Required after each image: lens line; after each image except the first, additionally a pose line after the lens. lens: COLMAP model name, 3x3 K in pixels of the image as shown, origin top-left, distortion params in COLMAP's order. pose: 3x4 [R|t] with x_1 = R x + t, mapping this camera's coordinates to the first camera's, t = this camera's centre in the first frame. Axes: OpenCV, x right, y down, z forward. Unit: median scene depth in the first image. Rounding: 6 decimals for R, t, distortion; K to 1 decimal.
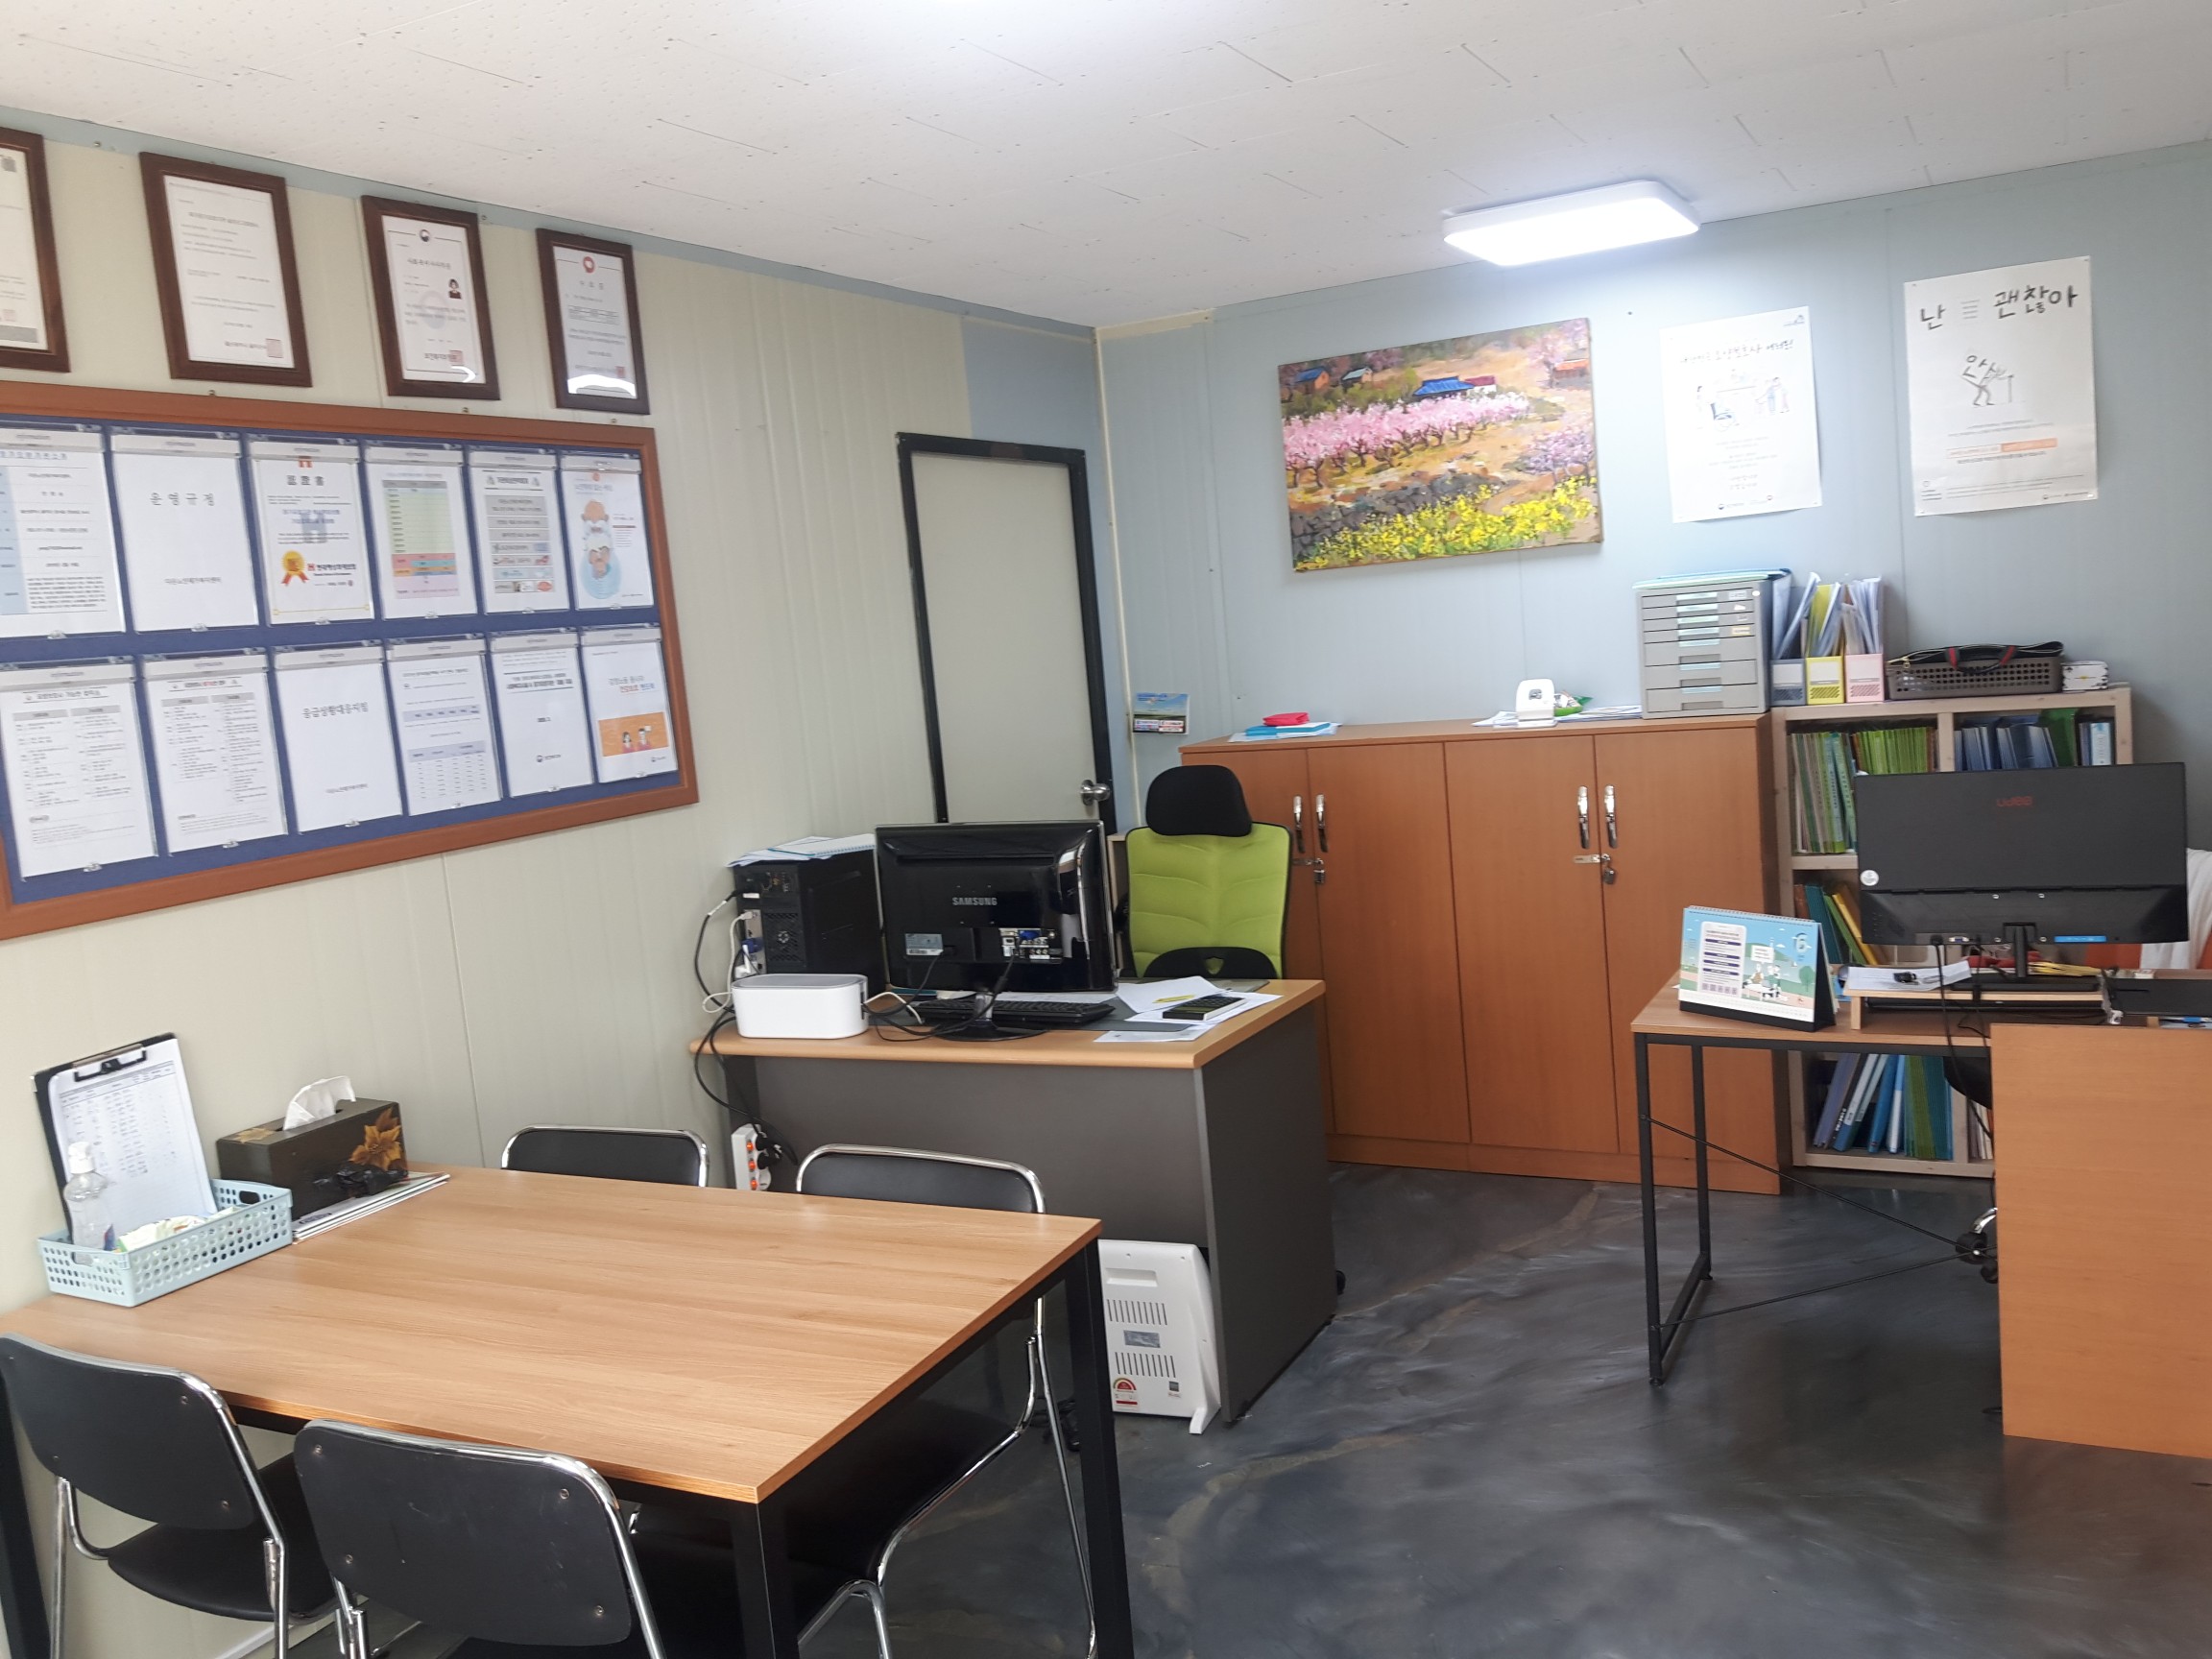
lens RADIAL K [[1959.9, 0, 1105.8], [0, 1959.9, 828.2], [0, 0, 1]] dist [0.089928, -0.074770]
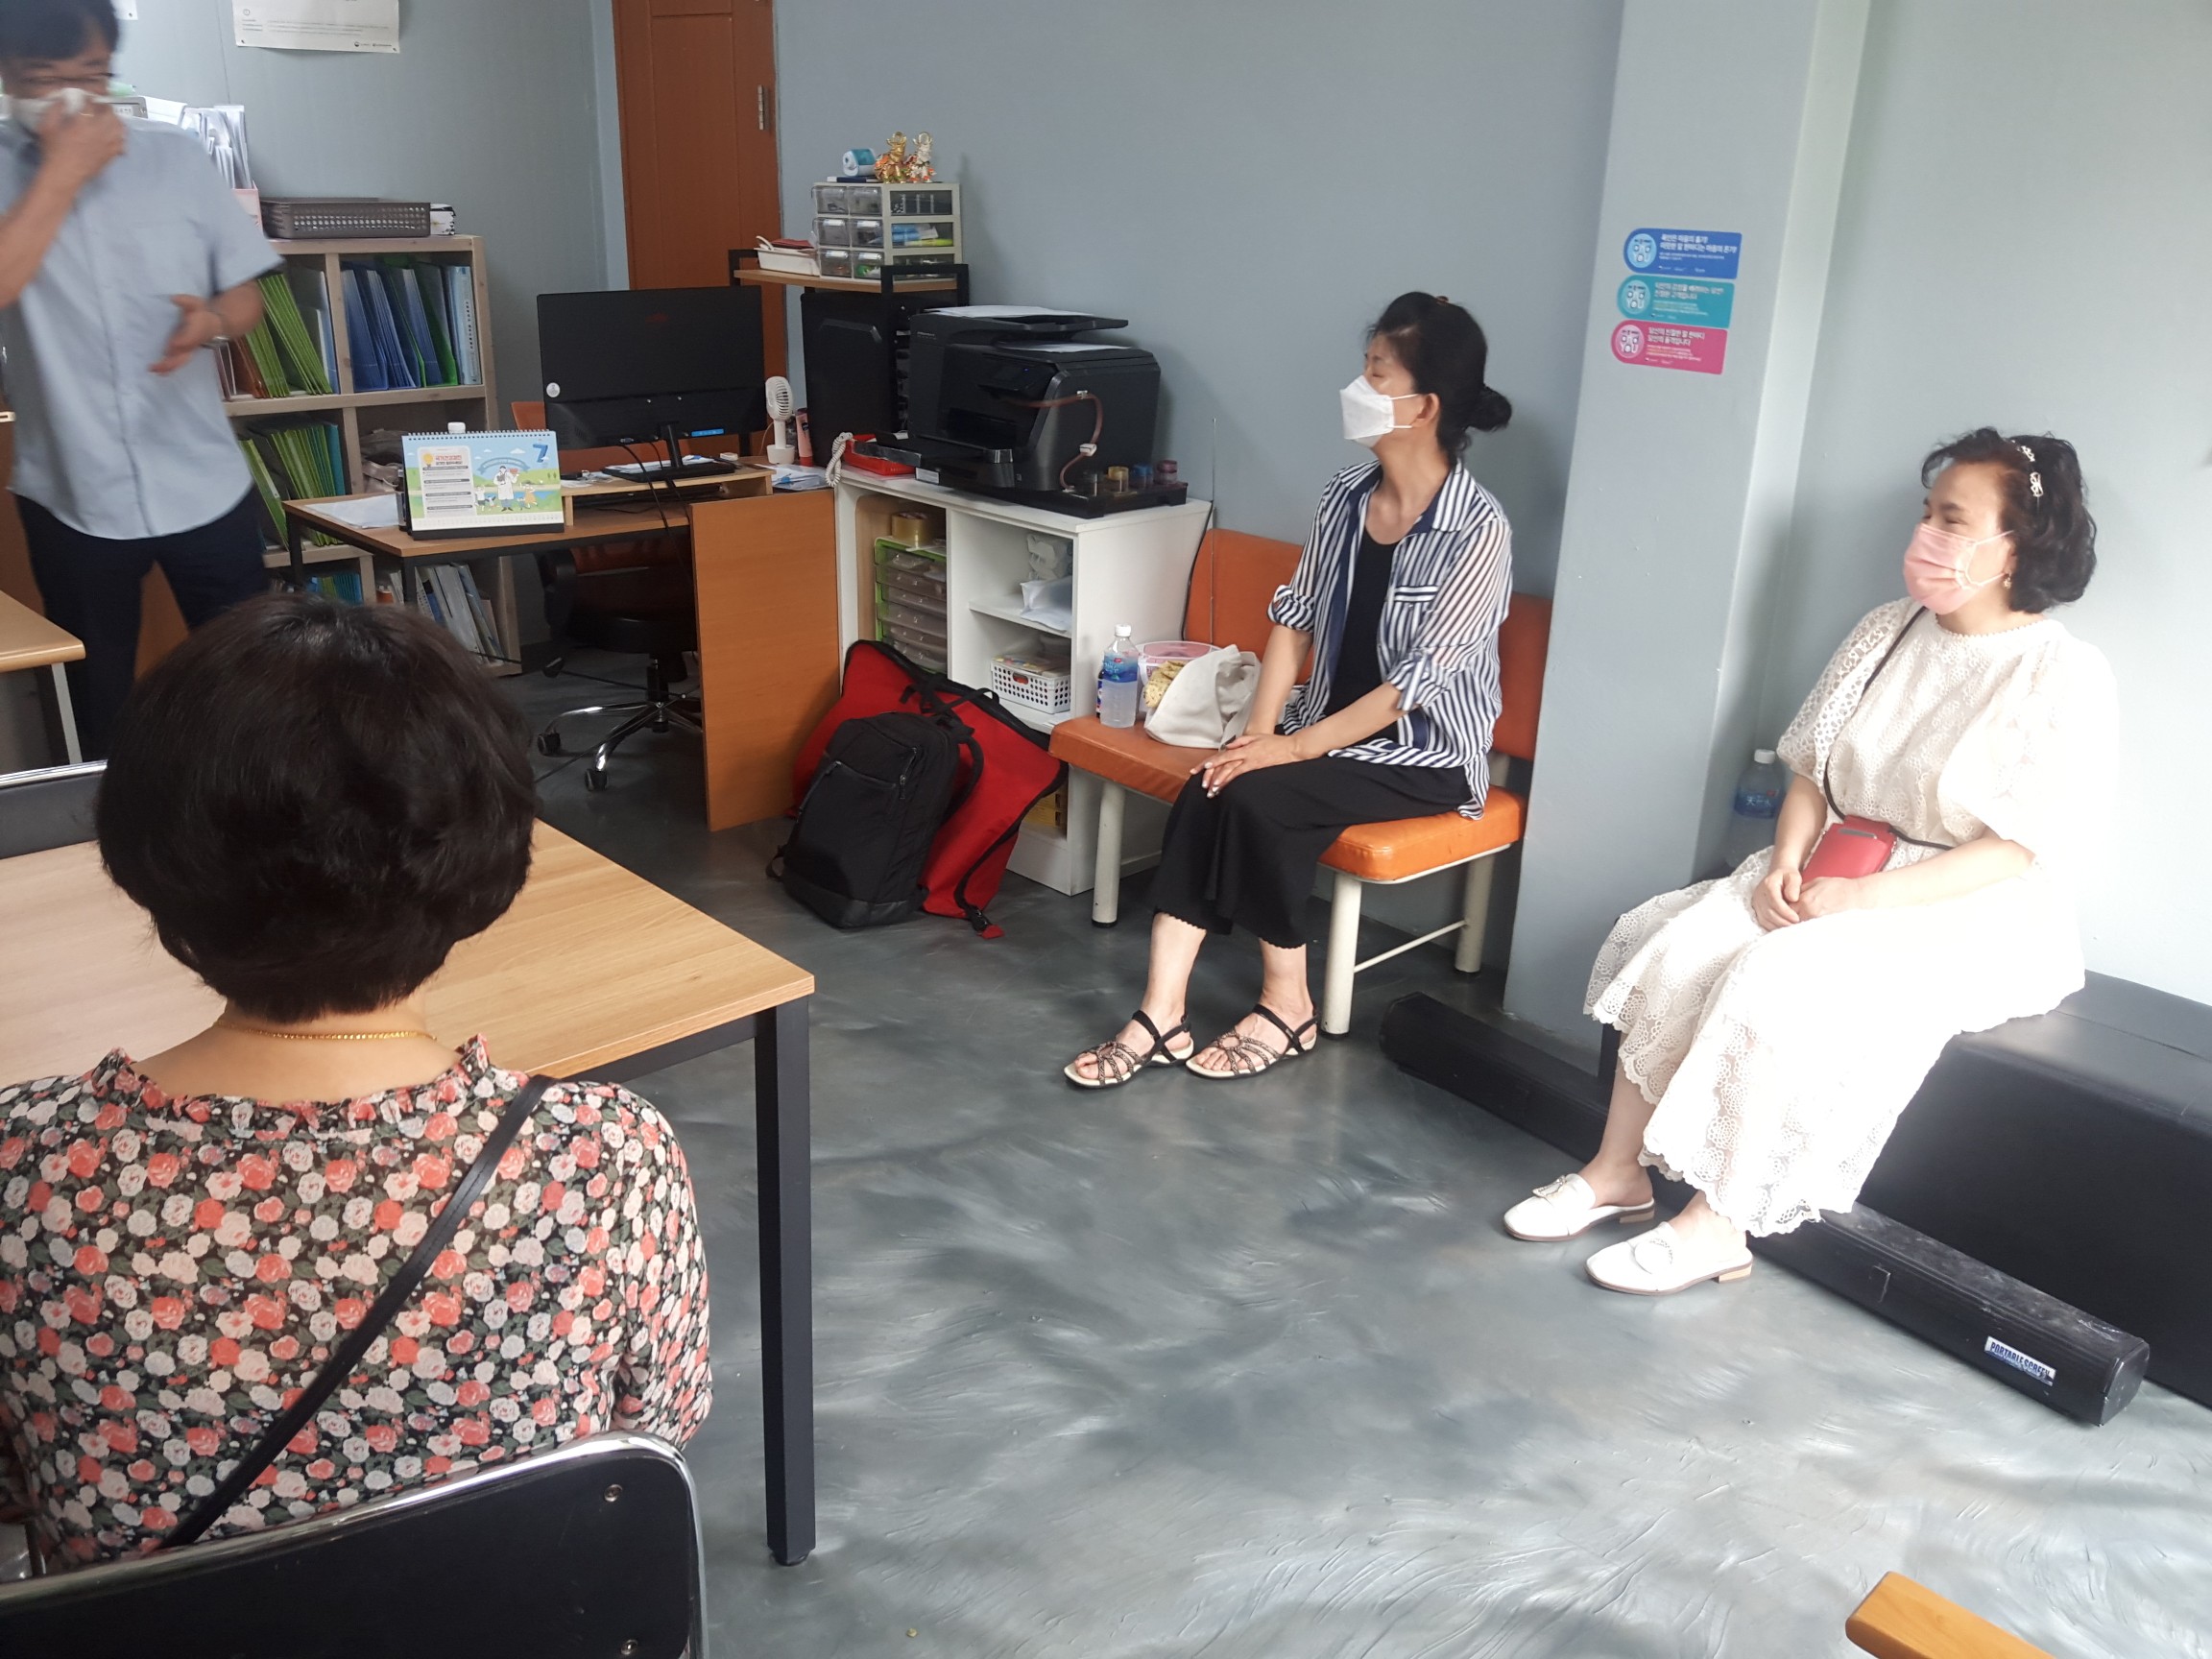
lens RADIAL K [[1959.9, 0, 1092.8], [0, 1959.9, 833.6], [0, 0, 1]] dist [0.089928, -0.074770]
pose [[0.334111, -0.230372, 0.913947, -0.465664], [0.061056, 0.972923, 0.222918, 0.029855], [-0.940554, -0.018678, 0.339130, 0.274404]]
